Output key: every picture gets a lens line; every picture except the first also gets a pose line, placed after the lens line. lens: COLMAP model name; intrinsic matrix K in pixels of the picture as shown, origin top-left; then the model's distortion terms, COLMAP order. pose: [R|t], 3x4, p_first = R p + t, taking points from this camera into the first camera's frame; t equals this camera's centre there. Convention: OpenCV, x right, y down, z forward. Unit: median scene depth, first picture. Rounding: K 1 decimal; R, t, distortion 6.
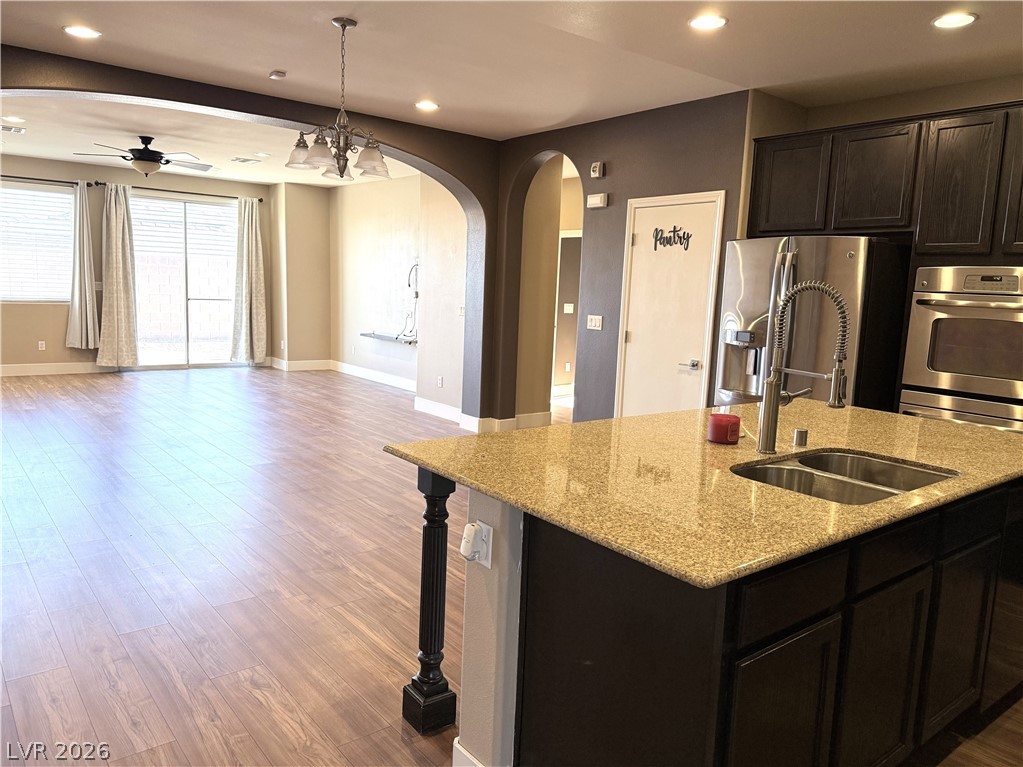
lens RADIAL K [[750.7, 0, 508.9], [0, 750.7, 388.6], [0, 0, 1]] dist [0.071300, -0.084866]
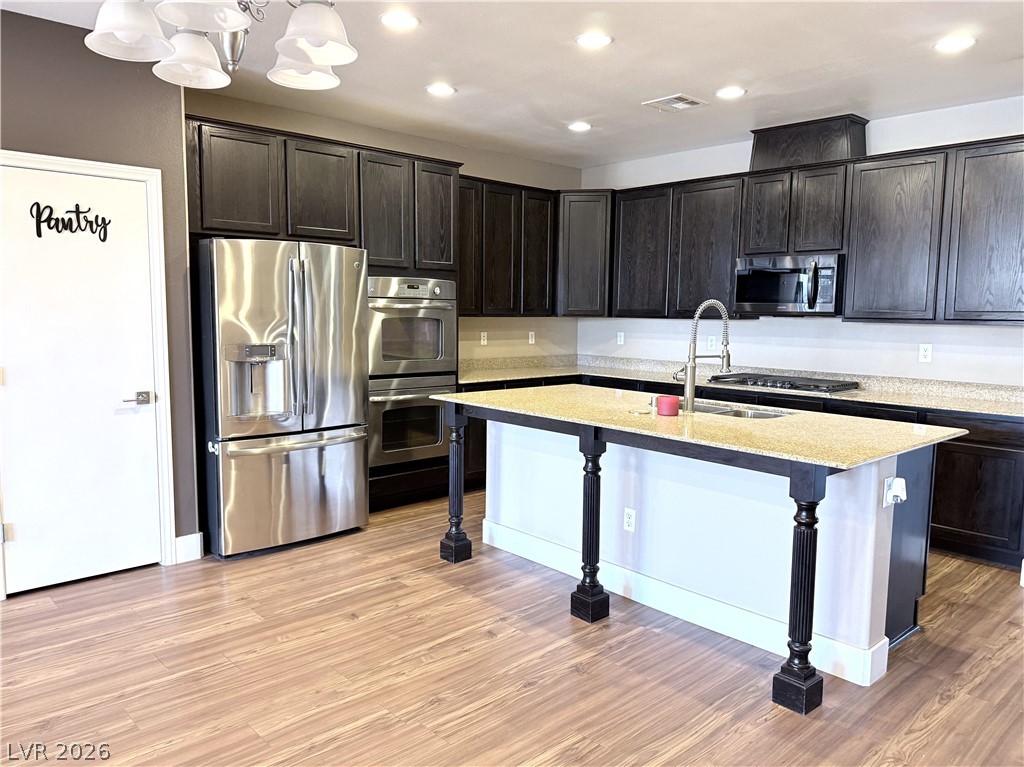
lens RADIAL K [[745.1, 0, 513.3], [0, 745.1, 388.5], [0, 0, 1]] dist [0.128209, -0.191687]
pose [[-0.073299, -0.155867, 0.985055, -0.512217], [0.115037, 0.979798, 0.163595, -0.119808], [-0.990653, 0.125309, -0.053888, 0.668939]]
